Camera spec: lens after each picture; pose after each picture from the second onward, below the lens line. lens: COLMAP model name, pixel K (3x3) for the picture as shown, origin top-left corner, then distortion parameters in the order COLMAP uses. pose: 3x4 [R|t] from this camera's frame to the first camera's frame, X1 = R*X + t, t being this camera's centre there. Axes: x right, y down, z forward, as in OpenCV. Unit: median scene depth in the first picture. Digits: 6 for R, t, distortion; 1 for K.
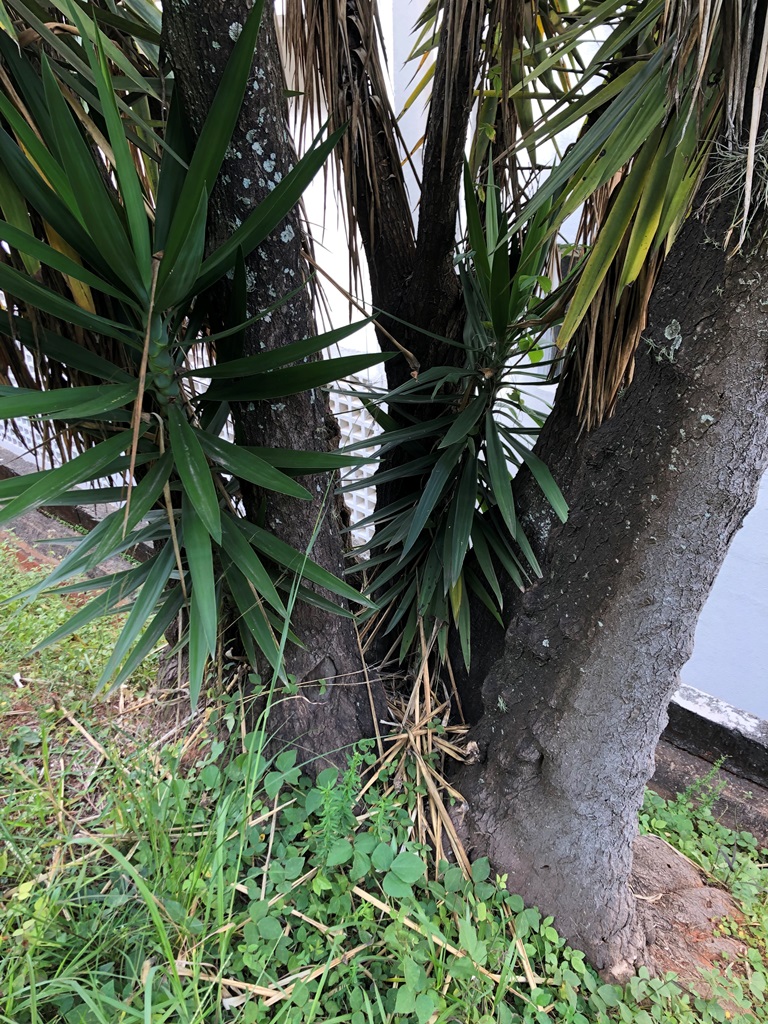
lens RADIAL K [[840.1, 0, 384.0], [0, 840.1, 512.0], [0, 0, 1]] dist [0.054013, 0.003385]
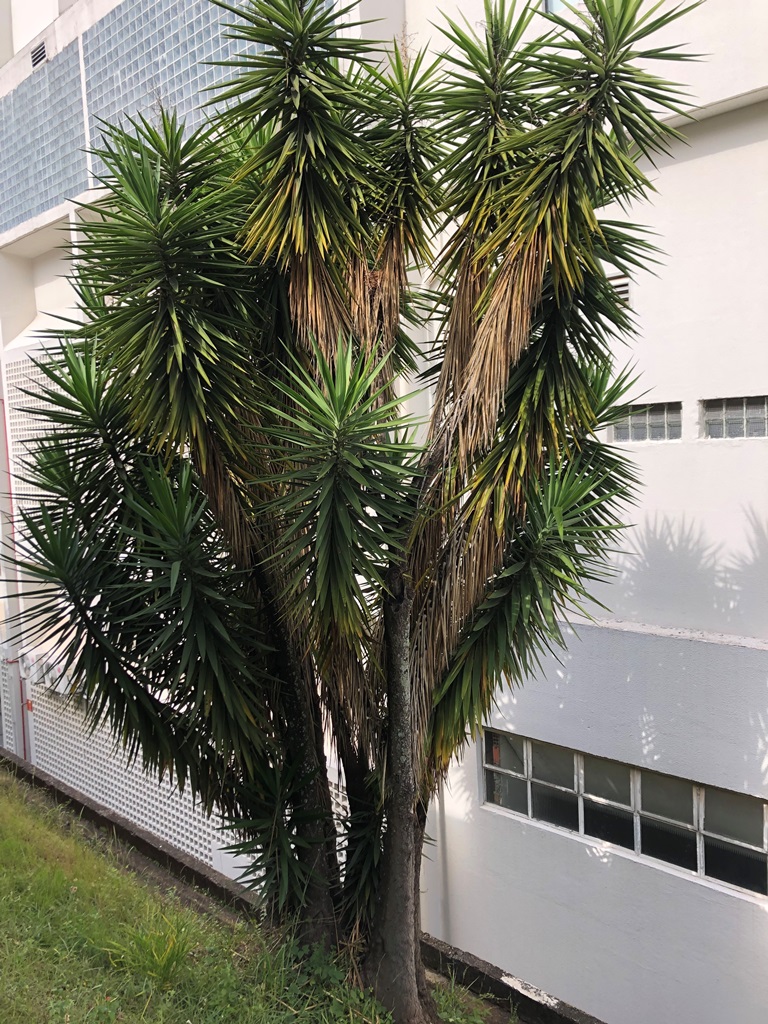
lens RADIAL K [[840.1, 0, 384.0], [0, 840.1, 512.0], [0, 0, 1]] dist [0.054013, 0.003385]
pose [[0.996223, -0.018941, -0.084739, 0.459326], [-0.020525, 0.896892, -0.441774, 0.234239], [0.084369, 0.441844, 0.893116, -2.436935]]
